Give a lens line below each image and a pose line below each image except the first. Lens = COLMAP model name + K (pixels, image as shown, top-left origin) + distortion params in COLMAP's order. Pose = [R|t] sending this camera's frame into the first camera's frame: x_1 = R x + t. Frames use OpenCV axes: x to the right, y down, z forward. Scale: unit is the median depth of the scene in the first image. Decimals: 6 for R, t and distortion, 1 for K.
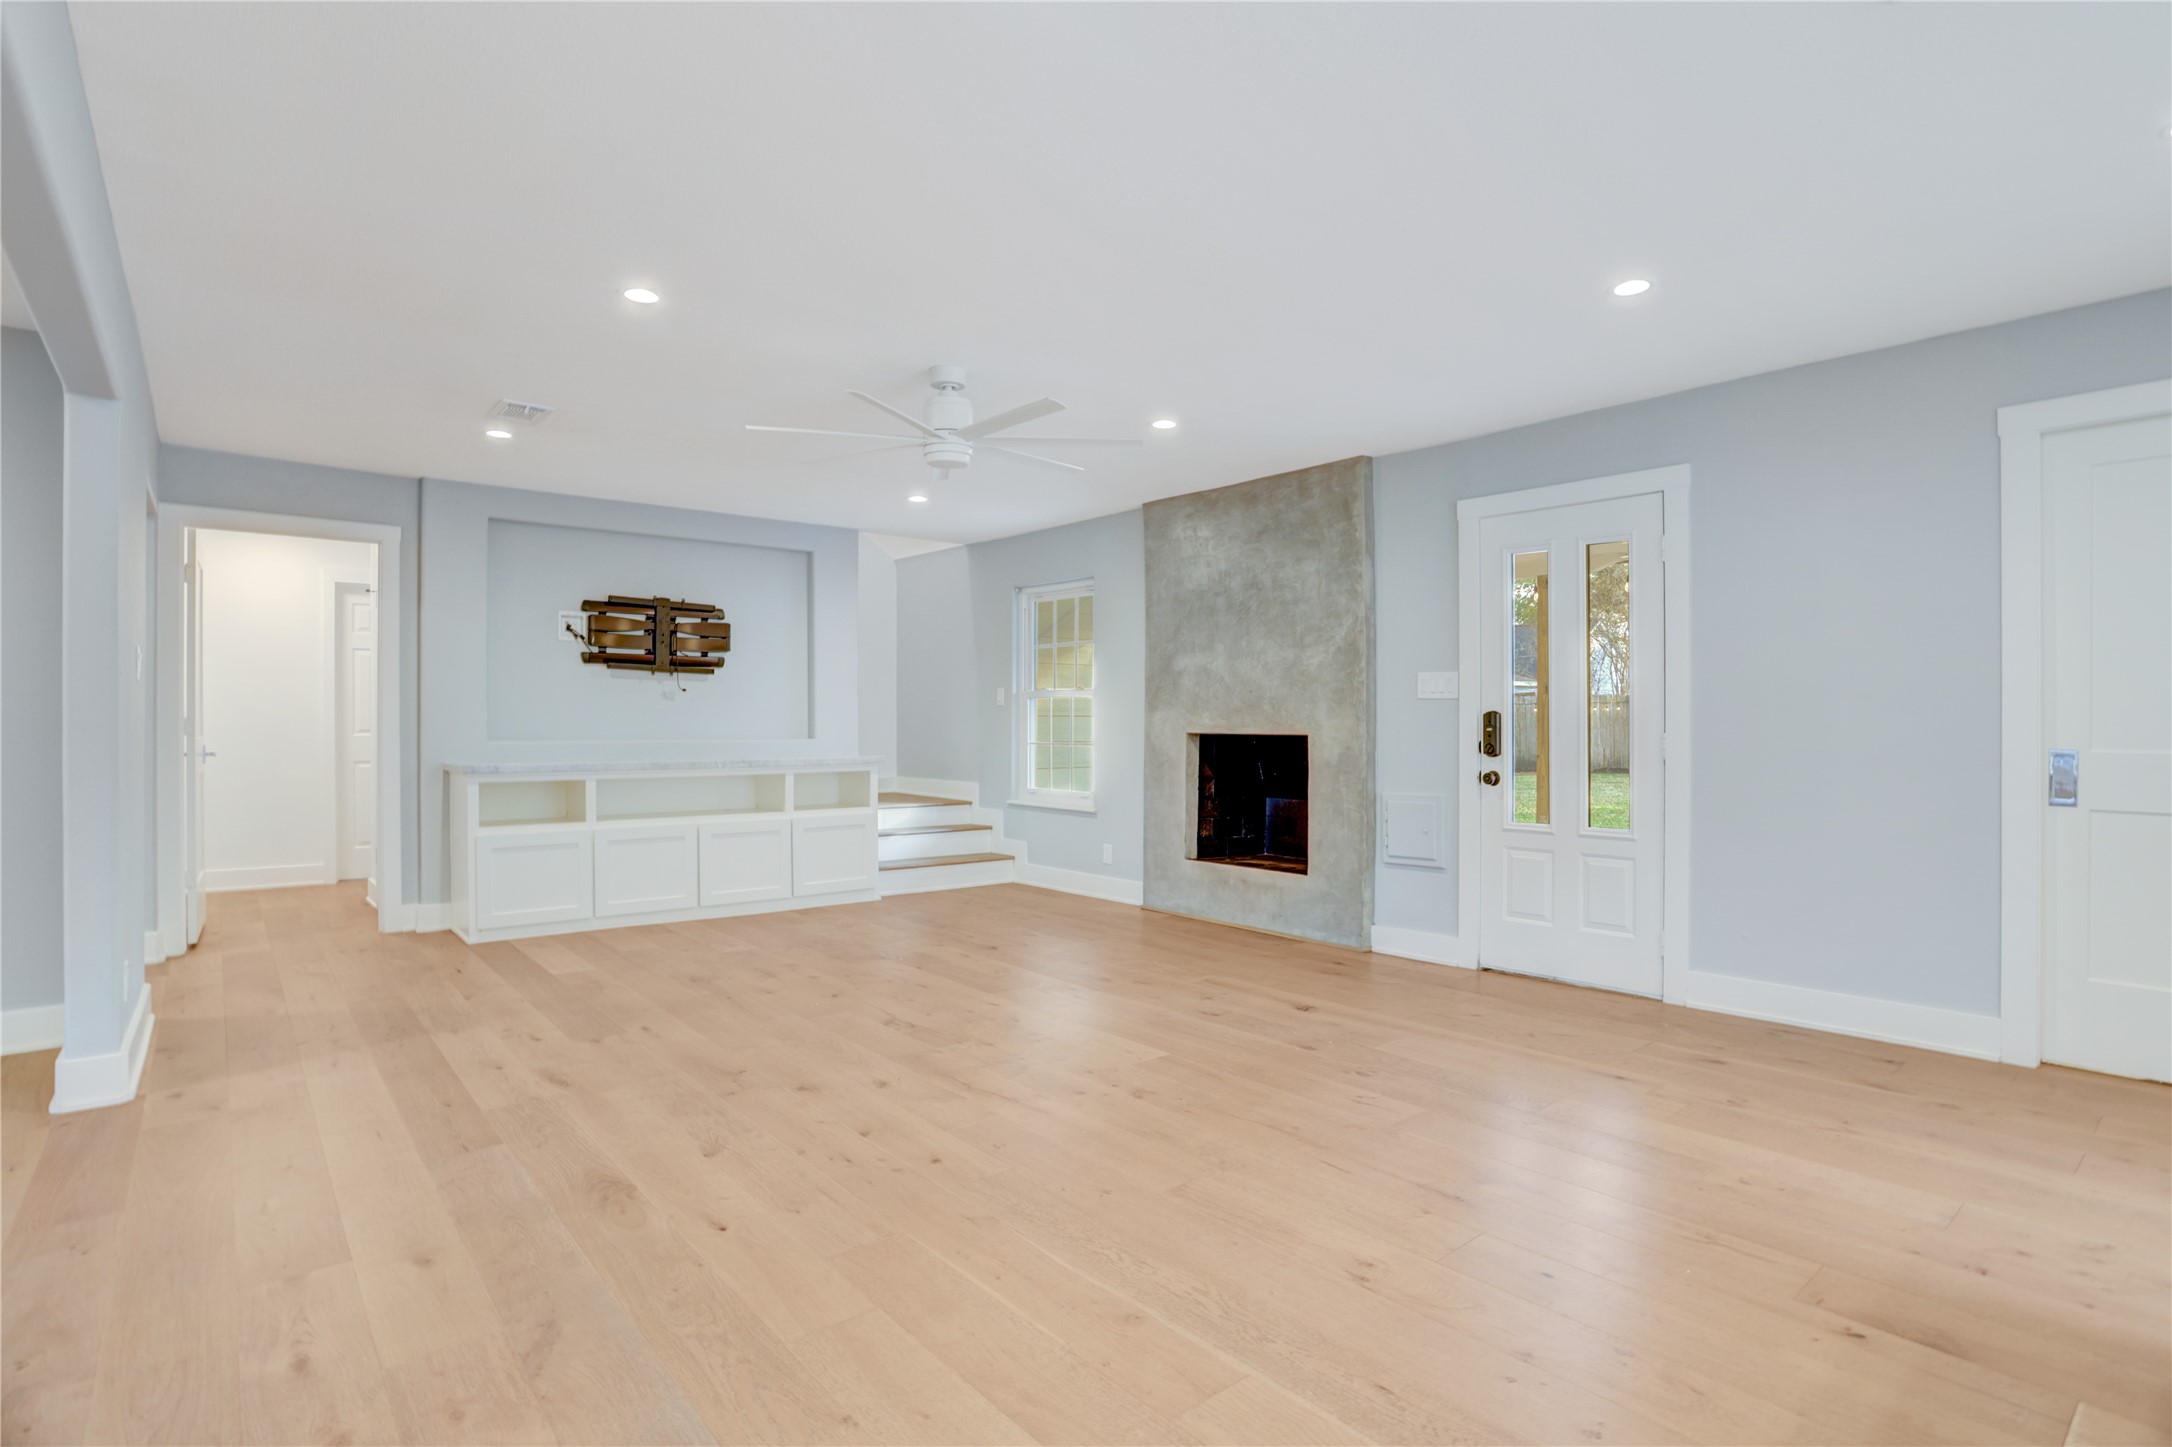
lens RADIAL K [[1060.1, 0, 1089.7], [0, 1060.1, 732.4], [0, 0, 1]] dist [-0.059267, 0.018933]
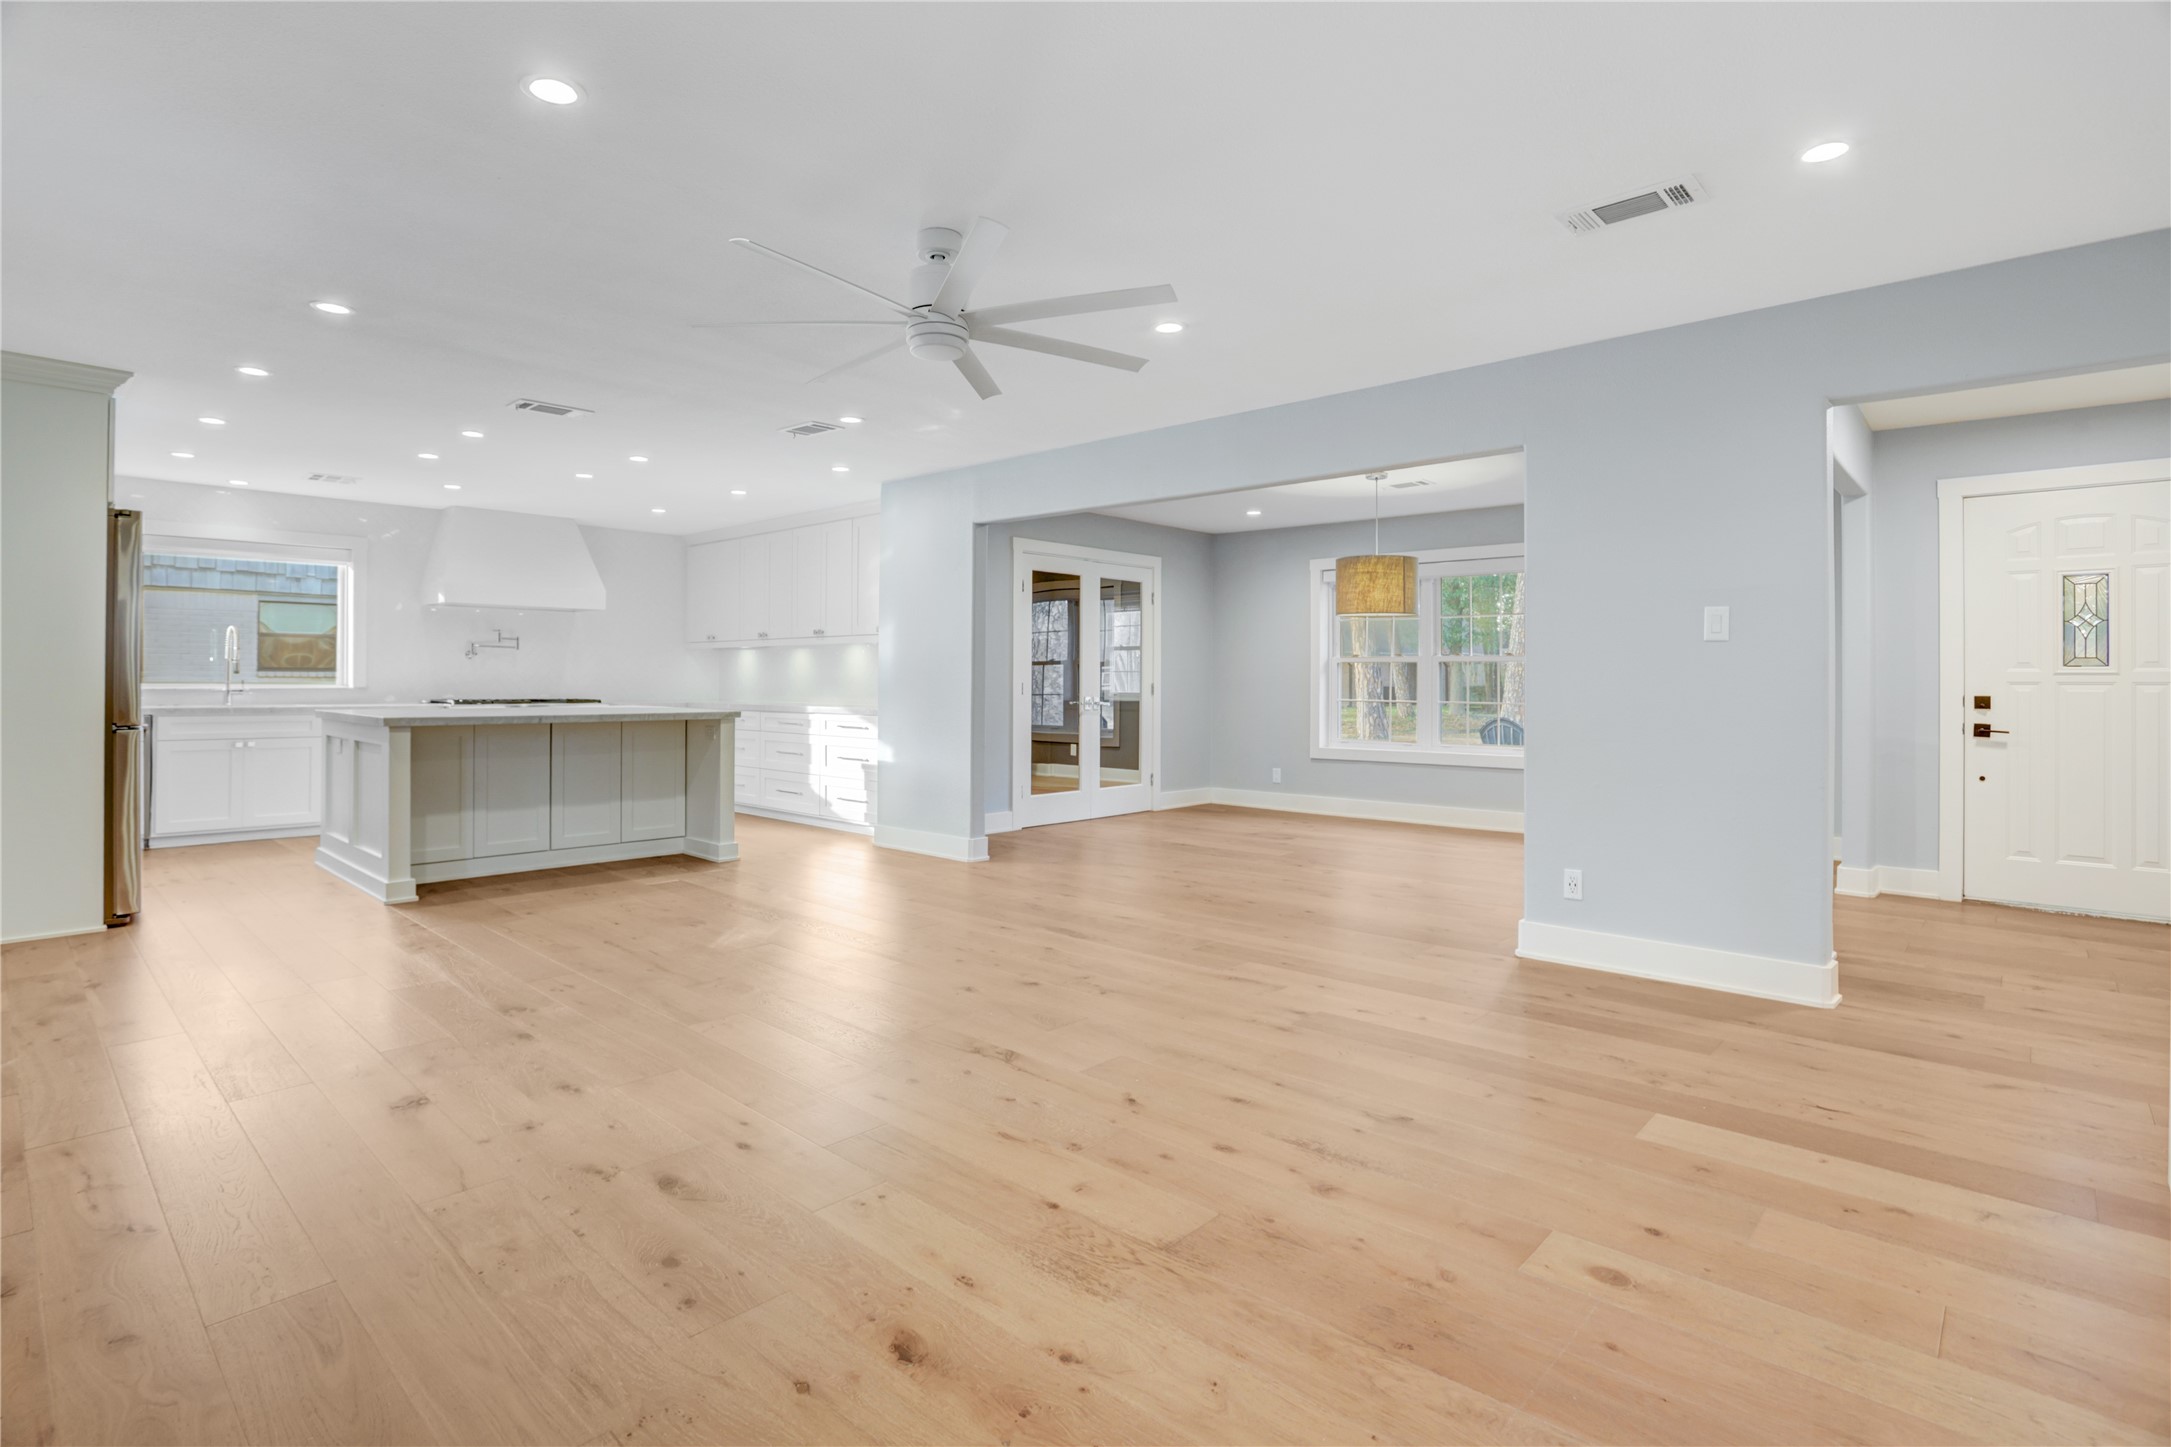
lens RADIAL K [[1059.6, 0, 1100.8], [0, 1059.6, 655.9], [0, 0, 1]] dist [-0.059267, 0.018933]
pose [[-0.992914, -0.007088, -0.118624, -0.113616], [-0.005711, 0.999912, -0.011941, -0.013382], [0.118699, -0.011179, -0.992867, 1.265834]]
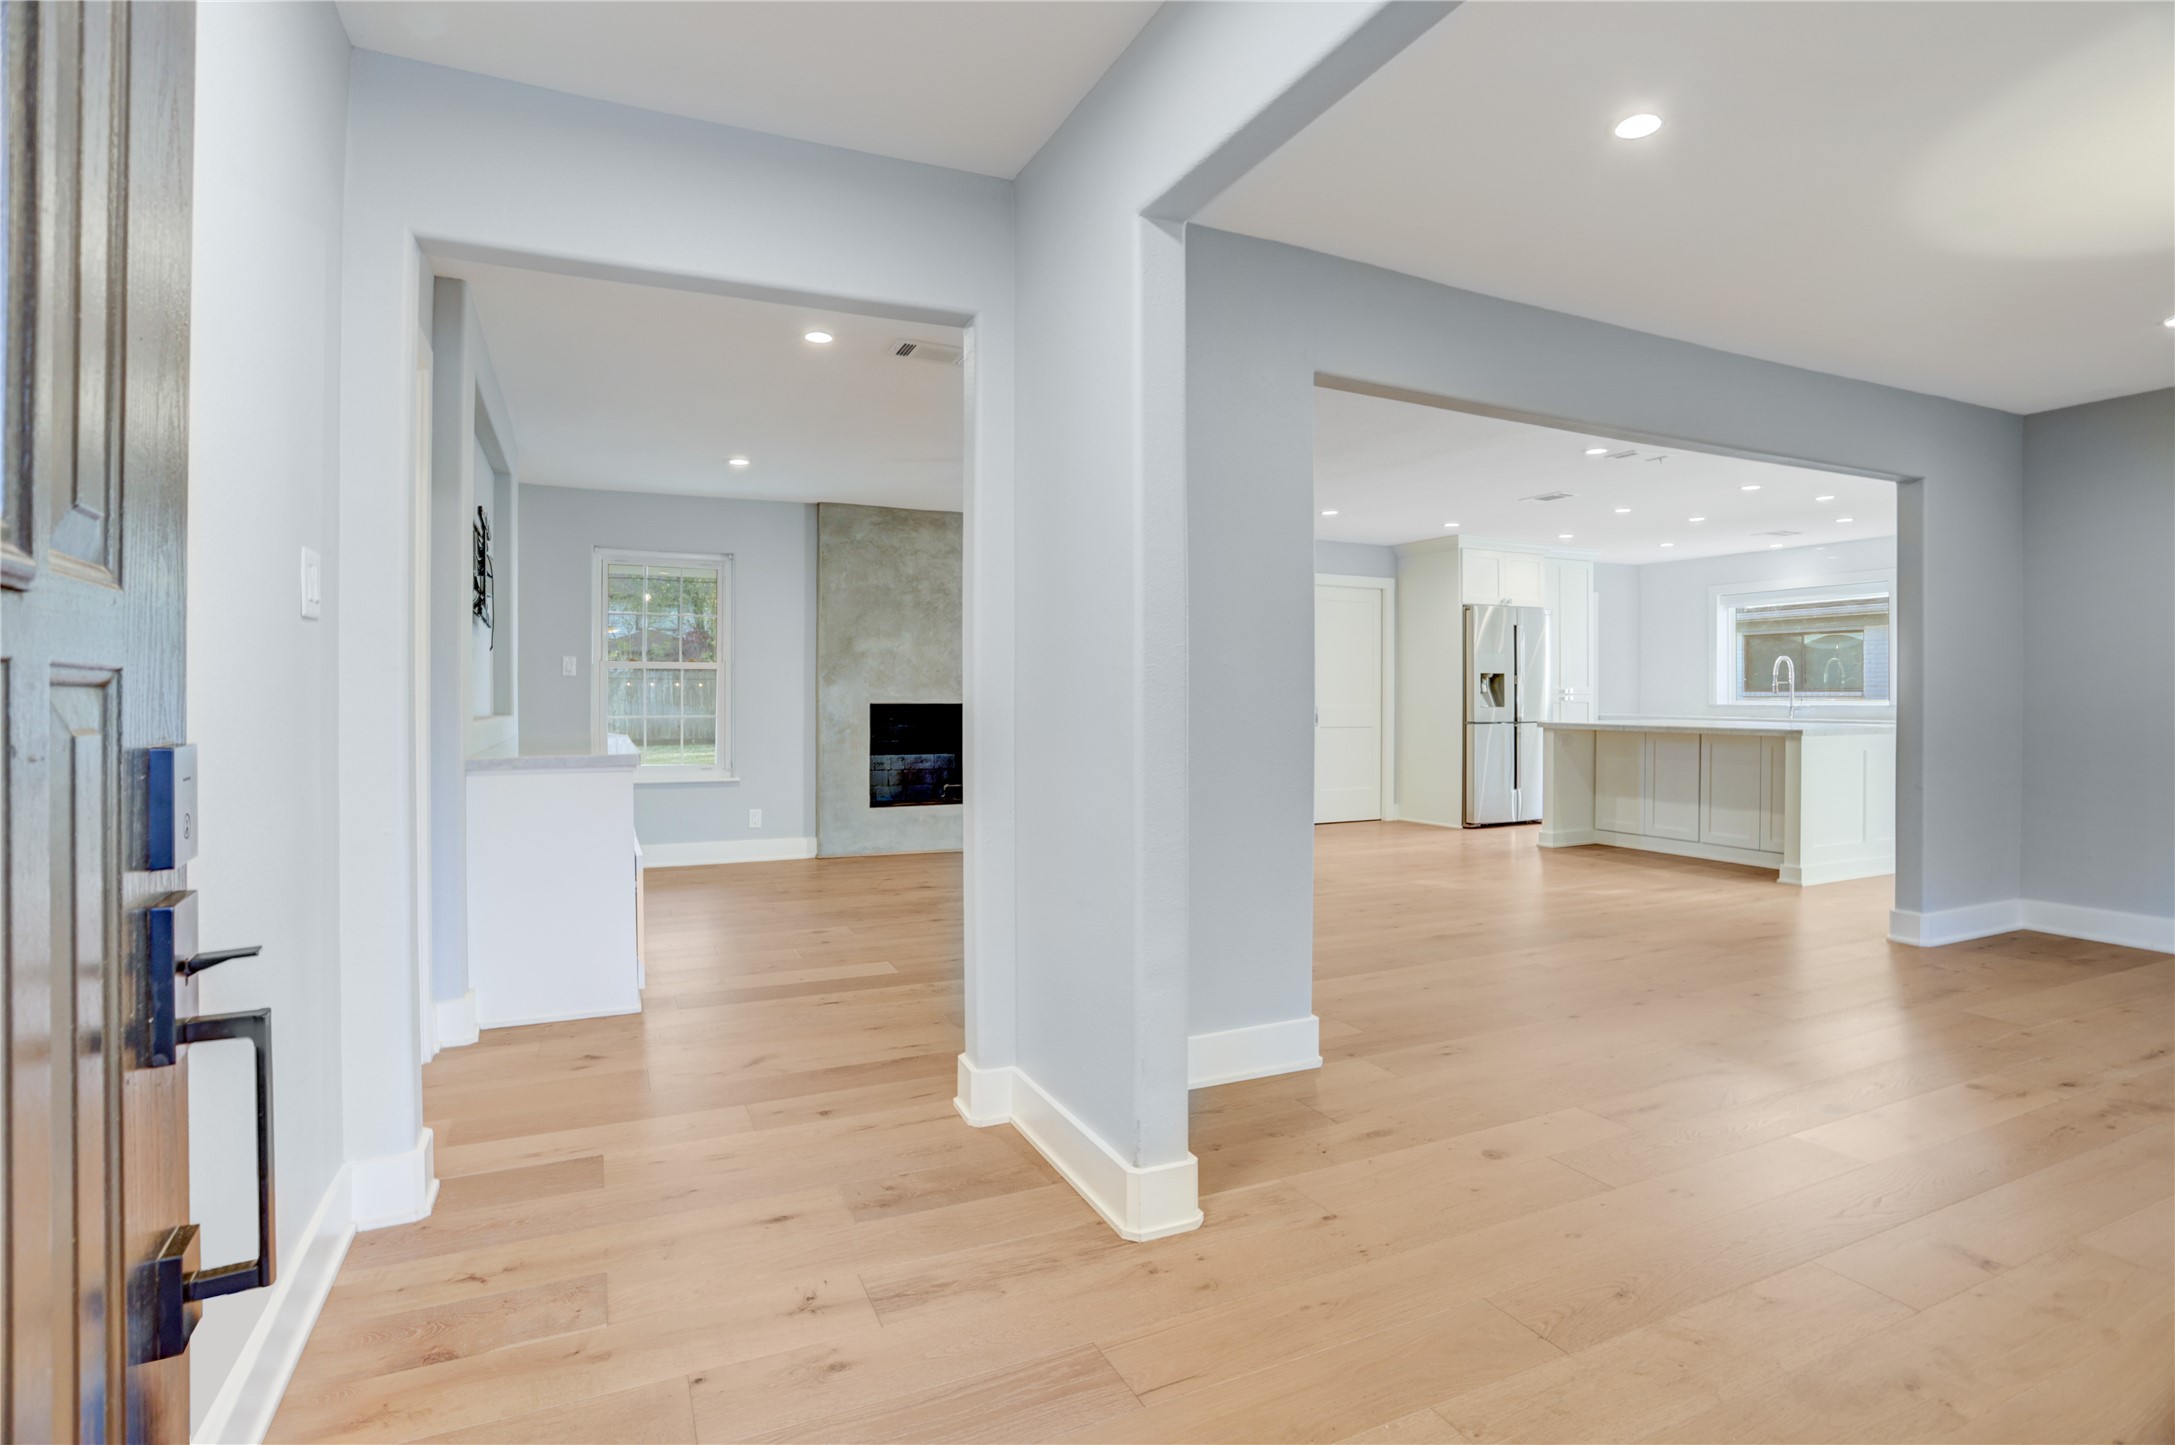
lens RADIAL K [[1061.6, 0, 1071.5], [0, 1061.6, 704.4], [0, 0, 1]] dist [-0.059267, 0.018933]
pose [[0.285658, -0.008061, 0.958298, -1.108825], [0.009580, 0.999939, 0.005556, -0.003035], [-0.958284, 0.007593, 0.285717, 0.483033]]
